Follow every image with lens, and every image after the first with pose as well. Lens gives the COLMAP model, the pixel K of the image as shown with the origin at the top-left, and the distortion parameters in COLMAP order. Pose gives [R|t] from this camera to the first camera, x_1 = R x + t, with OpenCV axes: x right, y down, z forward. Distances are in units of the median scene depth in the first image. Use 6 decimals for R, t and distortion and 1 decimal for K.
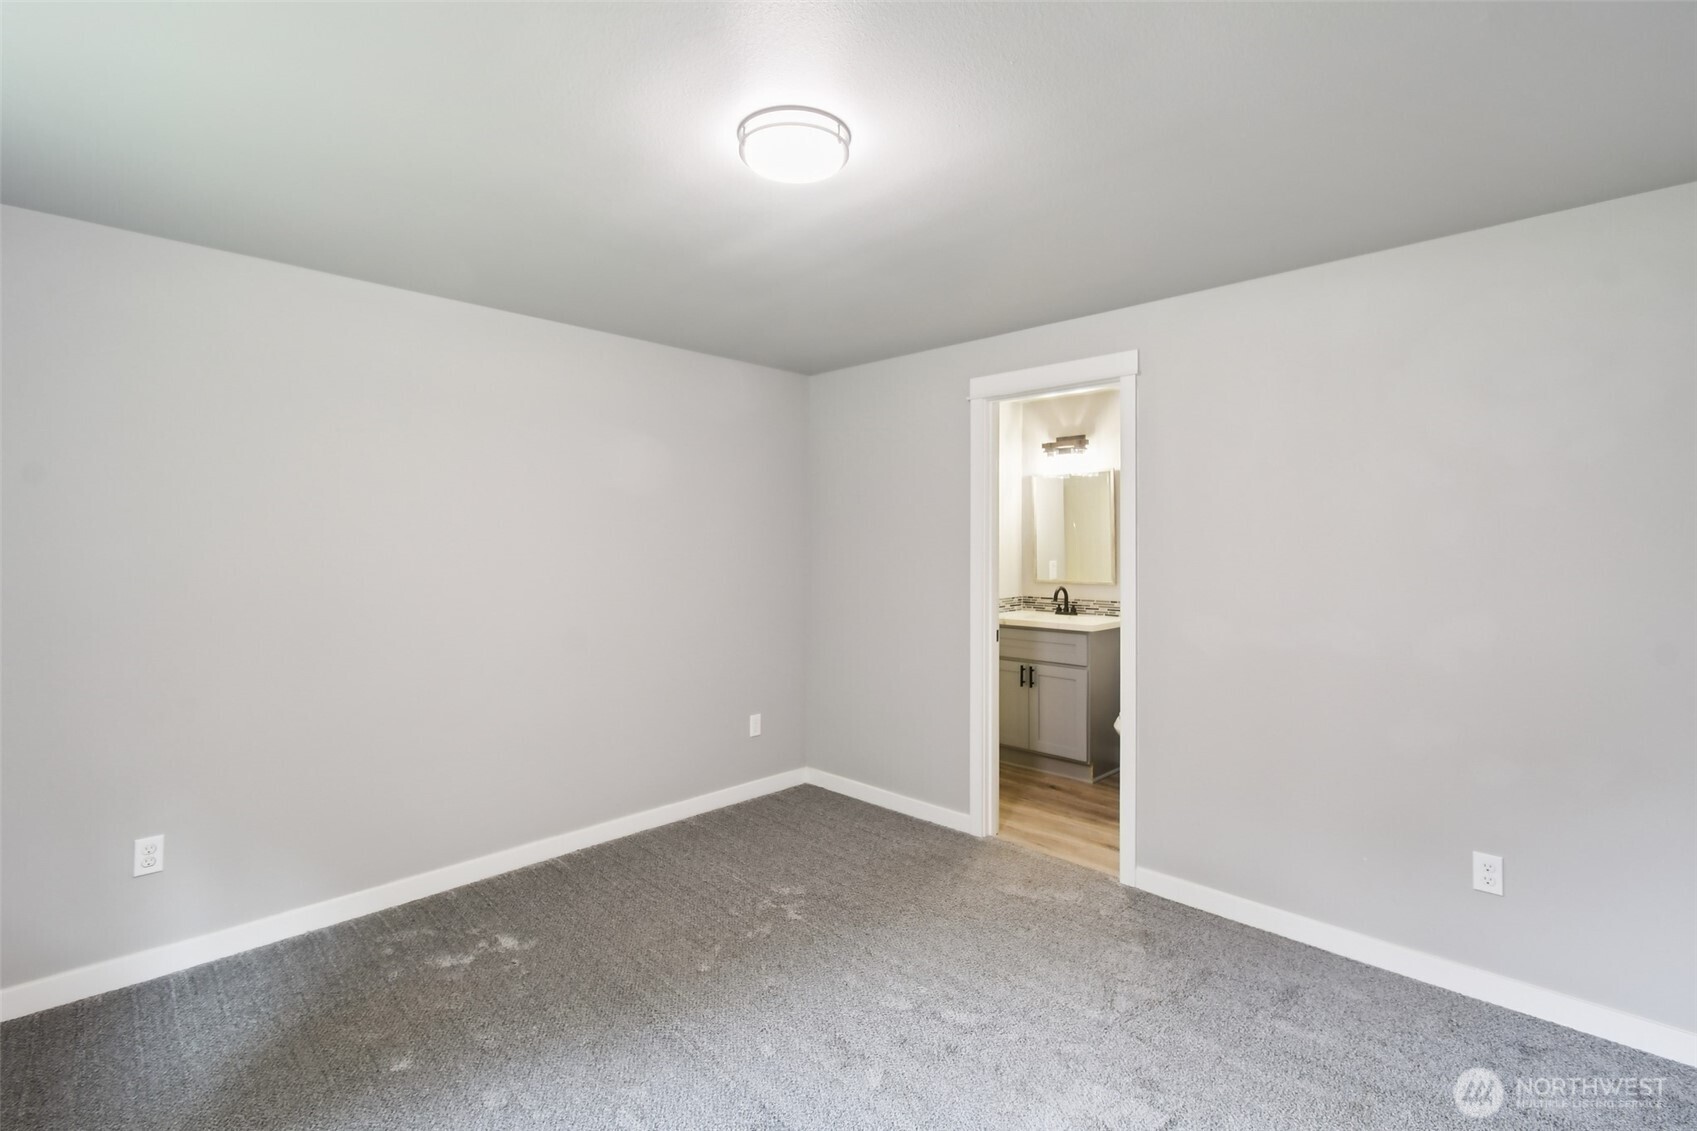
lens RADIAL K [[751.3, 0, 852.3], [0, 751.3, 557.4], [0, 0, 1]] dist [-0.000404, 0.000030]
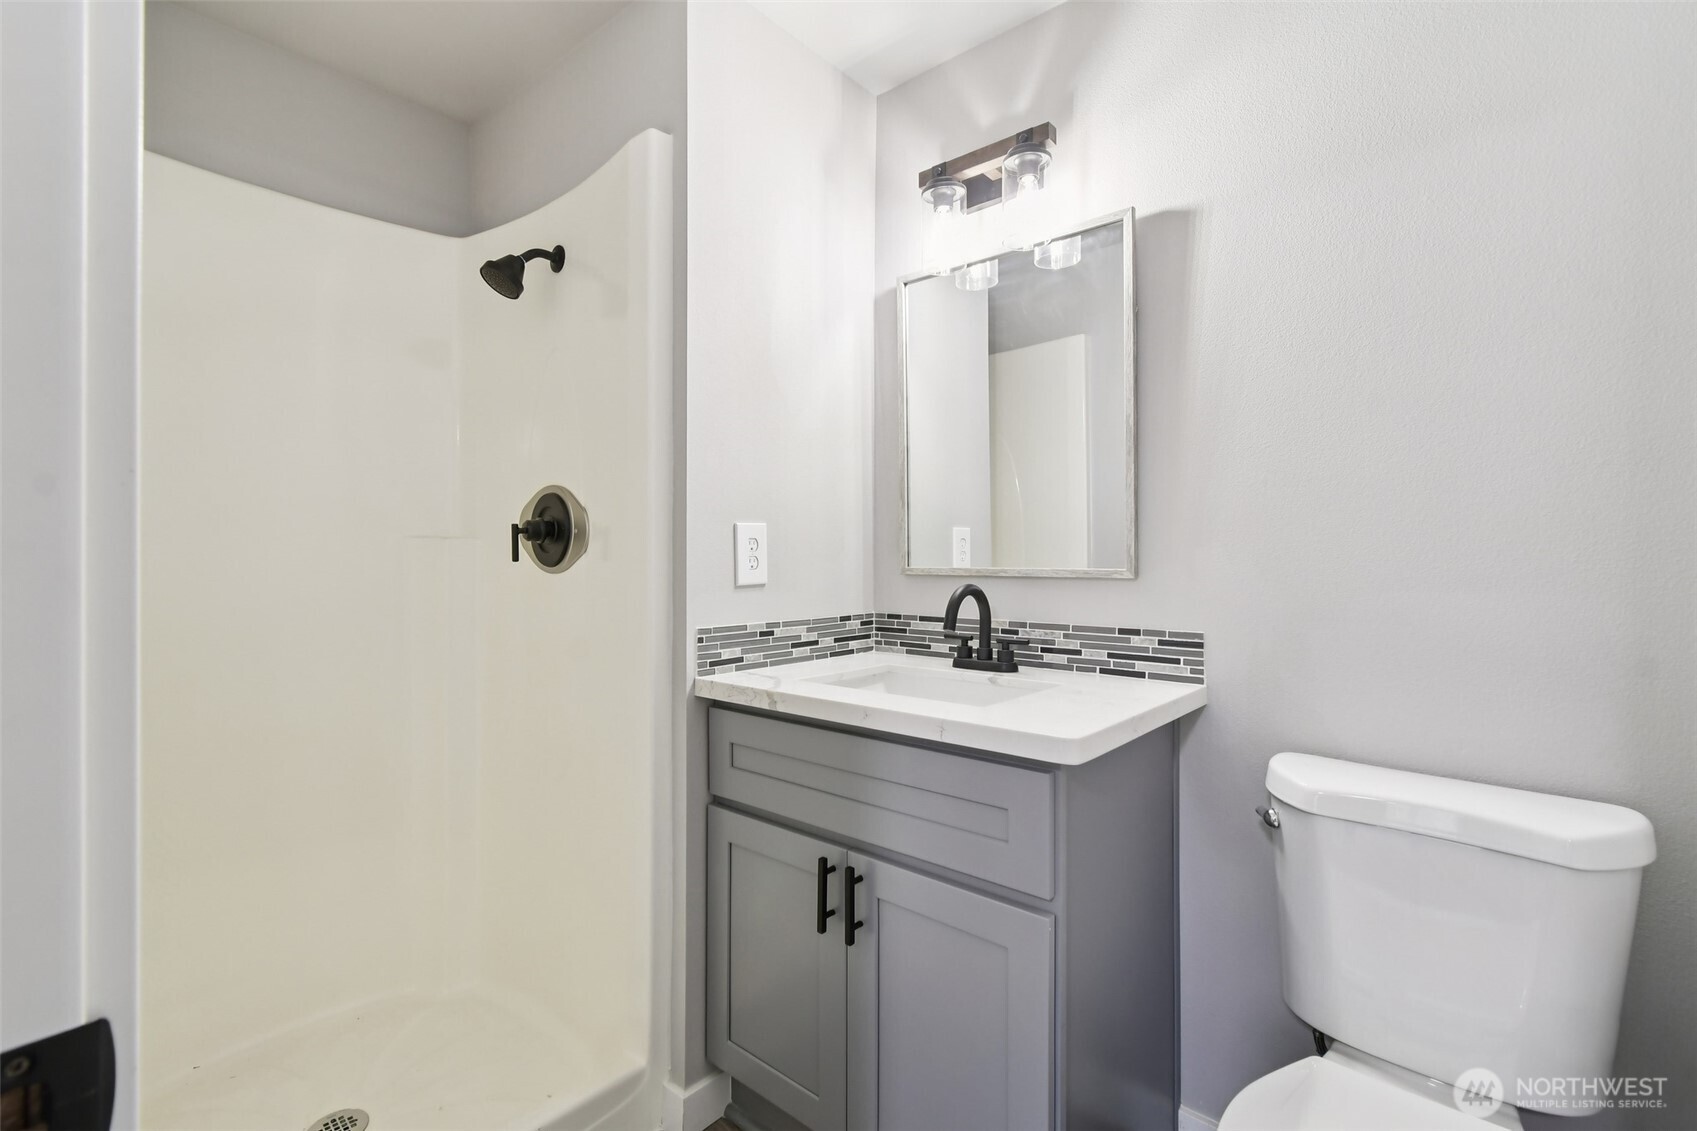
lens RADIAL K [[751.3, 0, 845.5], [0, 751.3, 567.3], [0, 0, 1]] dist [-0.000404, 0.000030]
pose [[0.998655, 0.003487, 0.051736, 0.206714], [-0.002970, 0.999945, -0.010085, 0.034808], [-0.051769, 0.009918, 0.998610, 0.673404]]
